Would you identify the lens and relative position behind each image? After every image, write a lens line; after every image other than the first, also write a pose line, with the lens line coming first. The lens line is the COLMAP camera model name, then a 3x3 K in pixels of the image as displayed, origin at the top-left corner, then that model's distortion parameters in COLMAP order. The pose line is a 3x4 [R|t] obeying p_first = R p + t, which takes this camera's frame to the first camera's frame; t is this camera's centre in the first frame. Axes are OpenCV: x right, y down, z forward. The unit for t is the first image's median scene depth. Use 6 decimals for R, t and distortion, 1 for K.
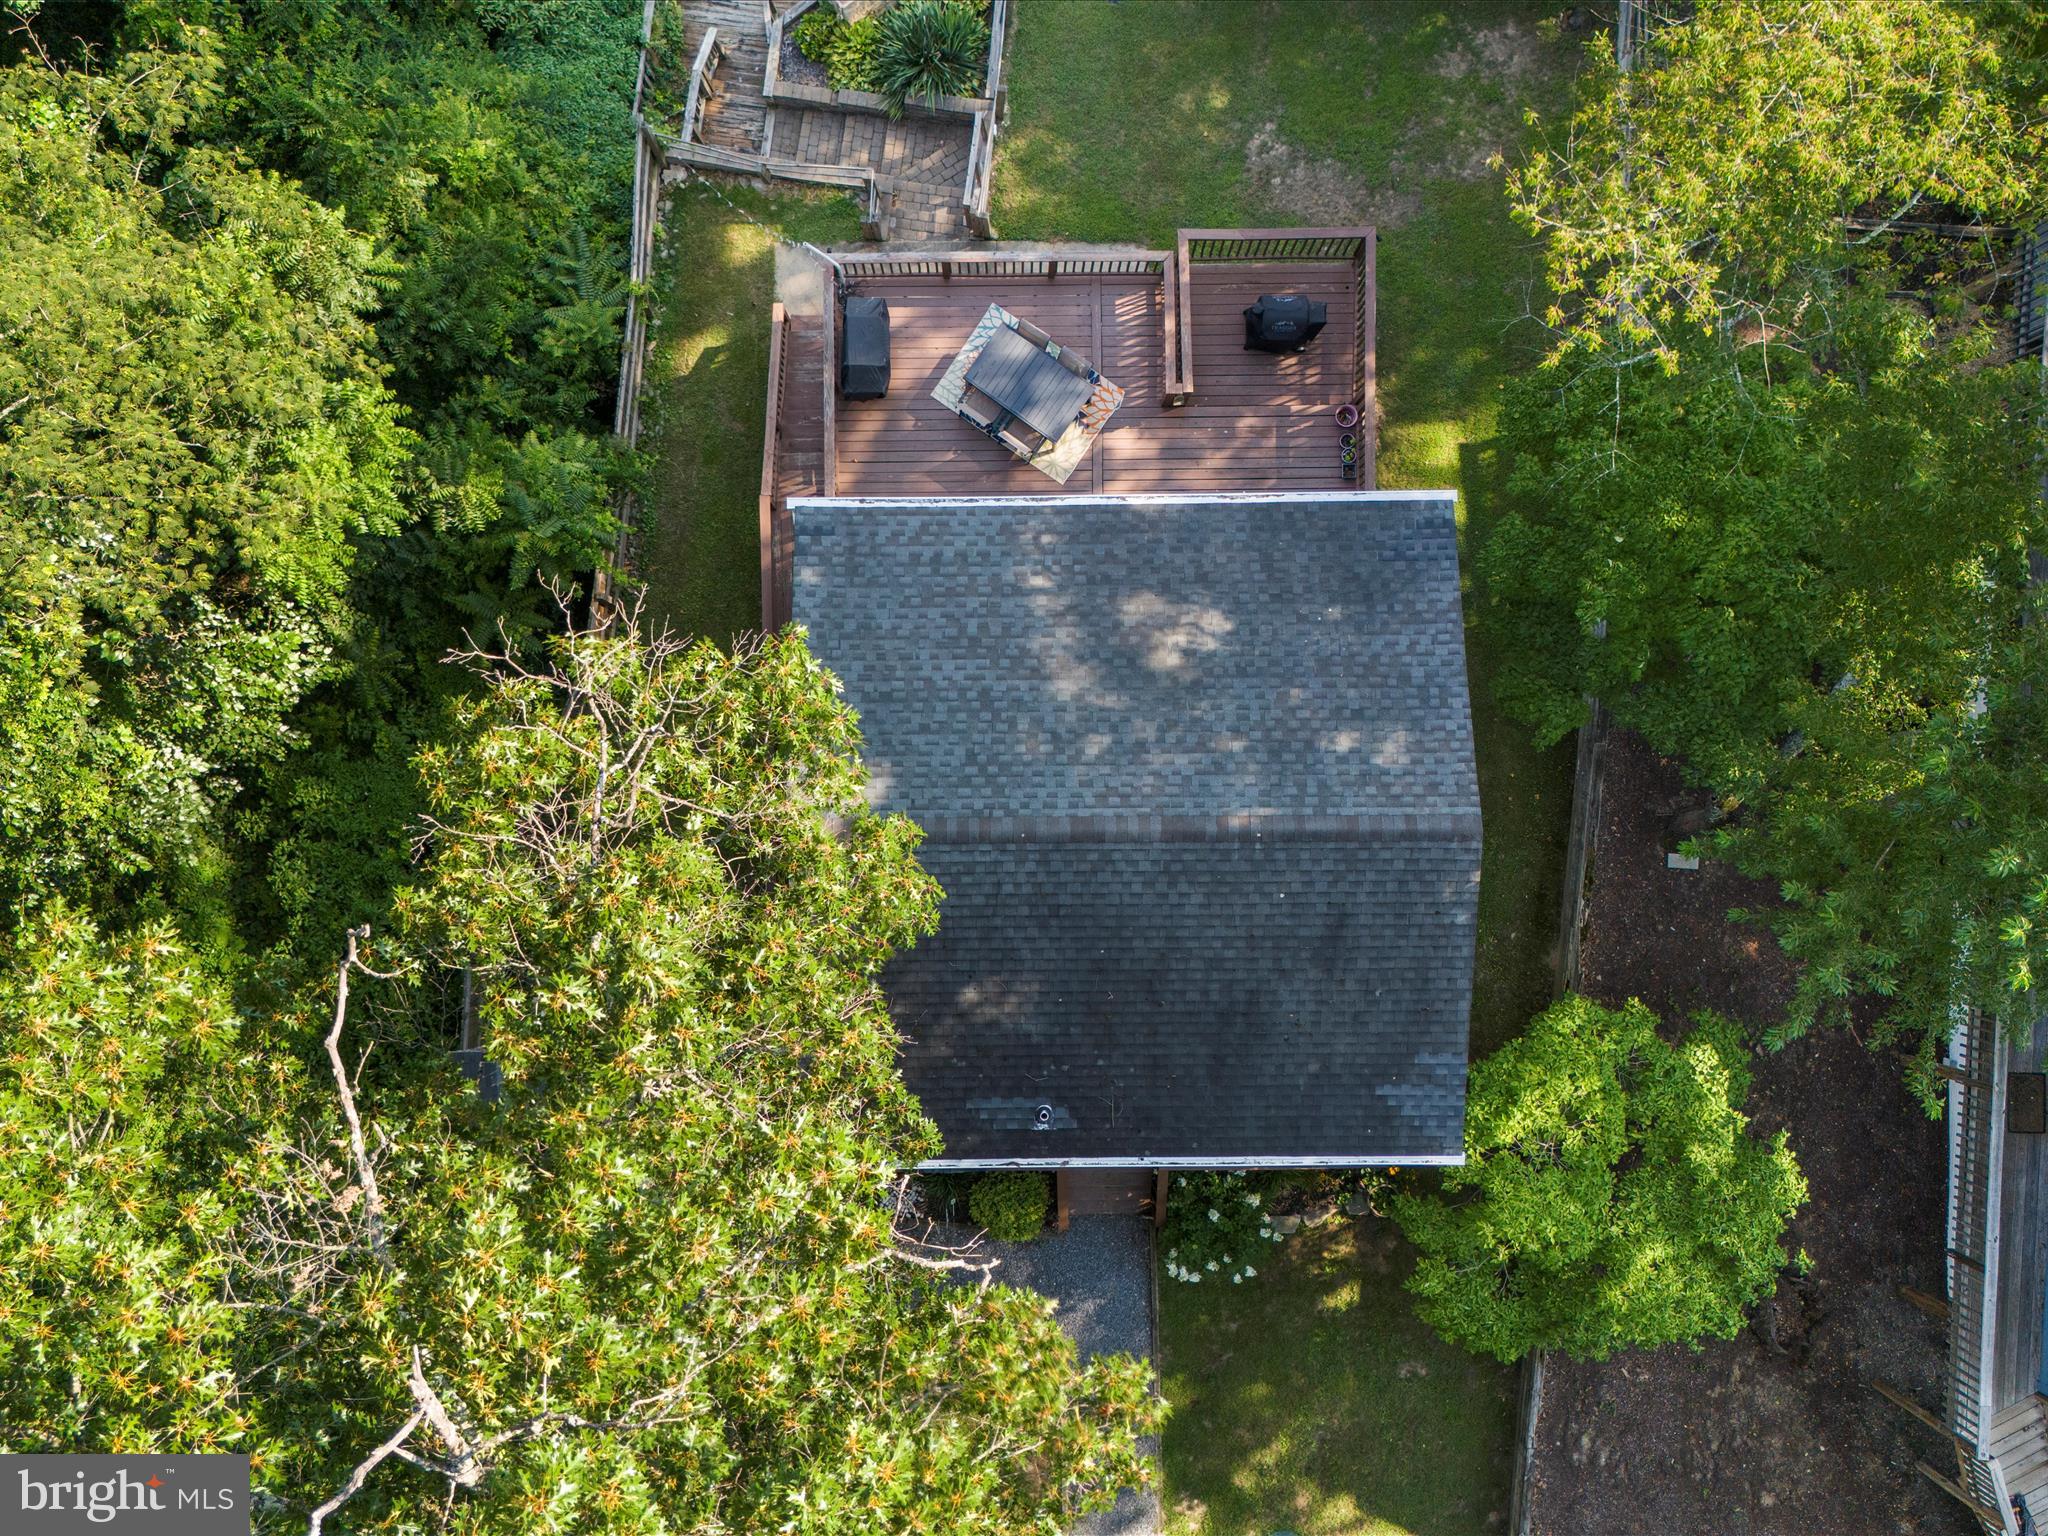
lens RADIAL K [[834.5, 0, 1014.6], [0, 834.5, 807.4], [0, 0, 1]] dist [-0.007450, -0.000149]
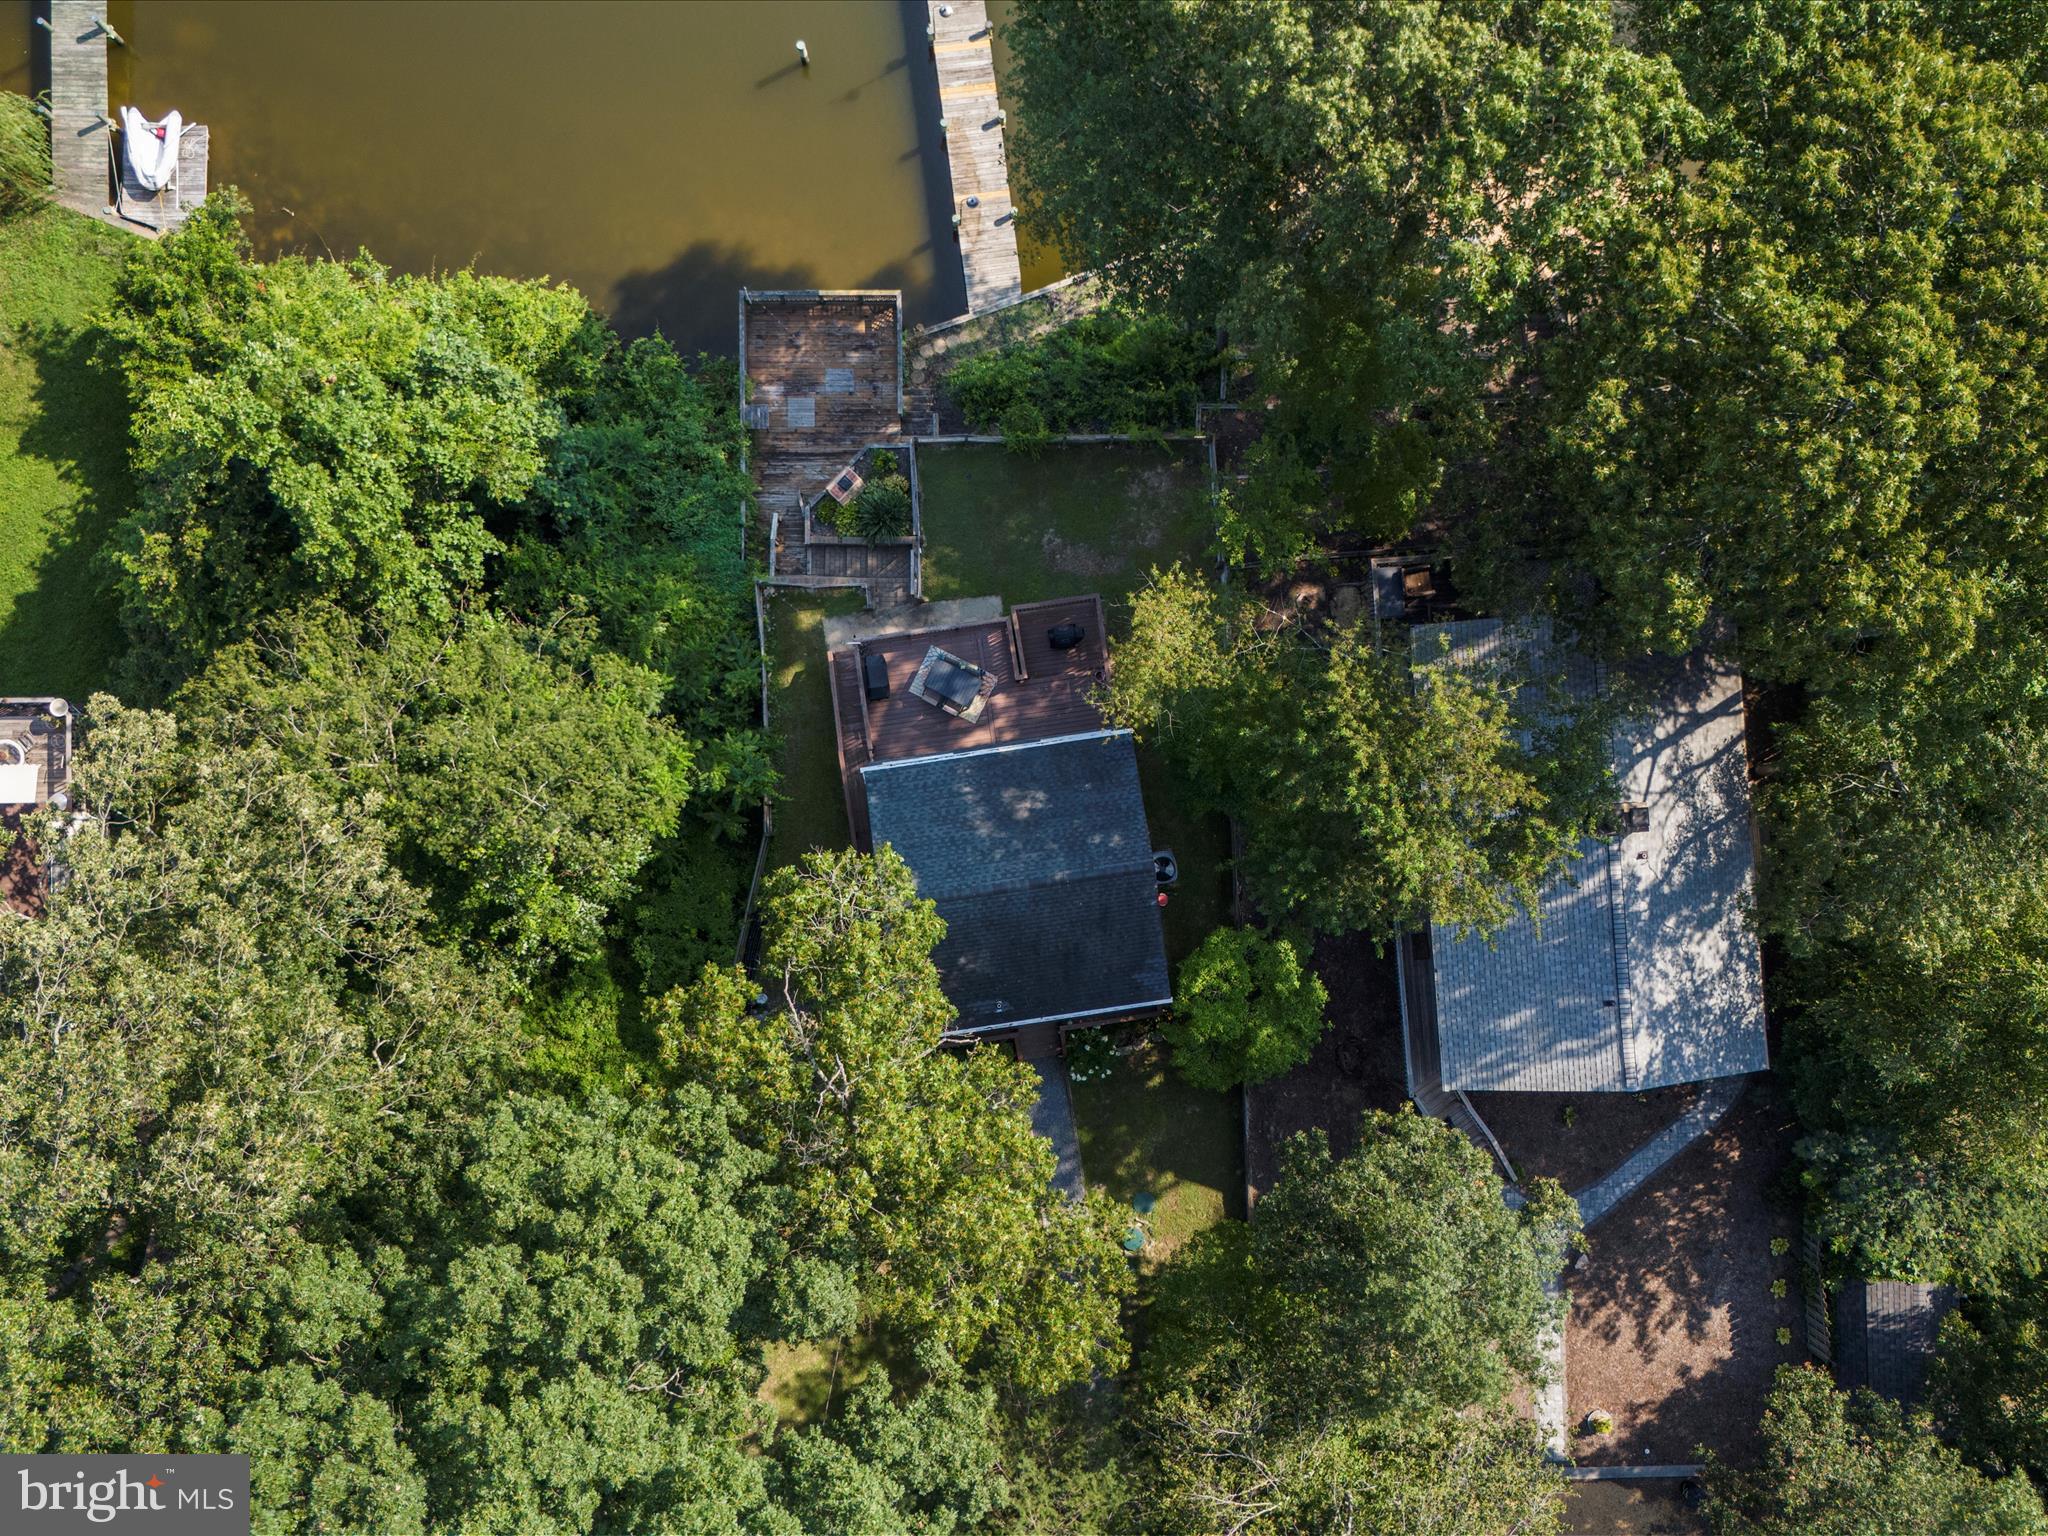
lens RADIAL K [[976.7, 0, 1024.0], [0, 976.7, 768.0], [0, 0, 1]] dist [0.000255, 0.000148]
pose [[0.990677, -0.134884, 0.019099, 0.135537], [0.135041, 0.990814, -0.007184, -0.267103], [-0.017955, 0.009696, 0.999792, -1.722671]]
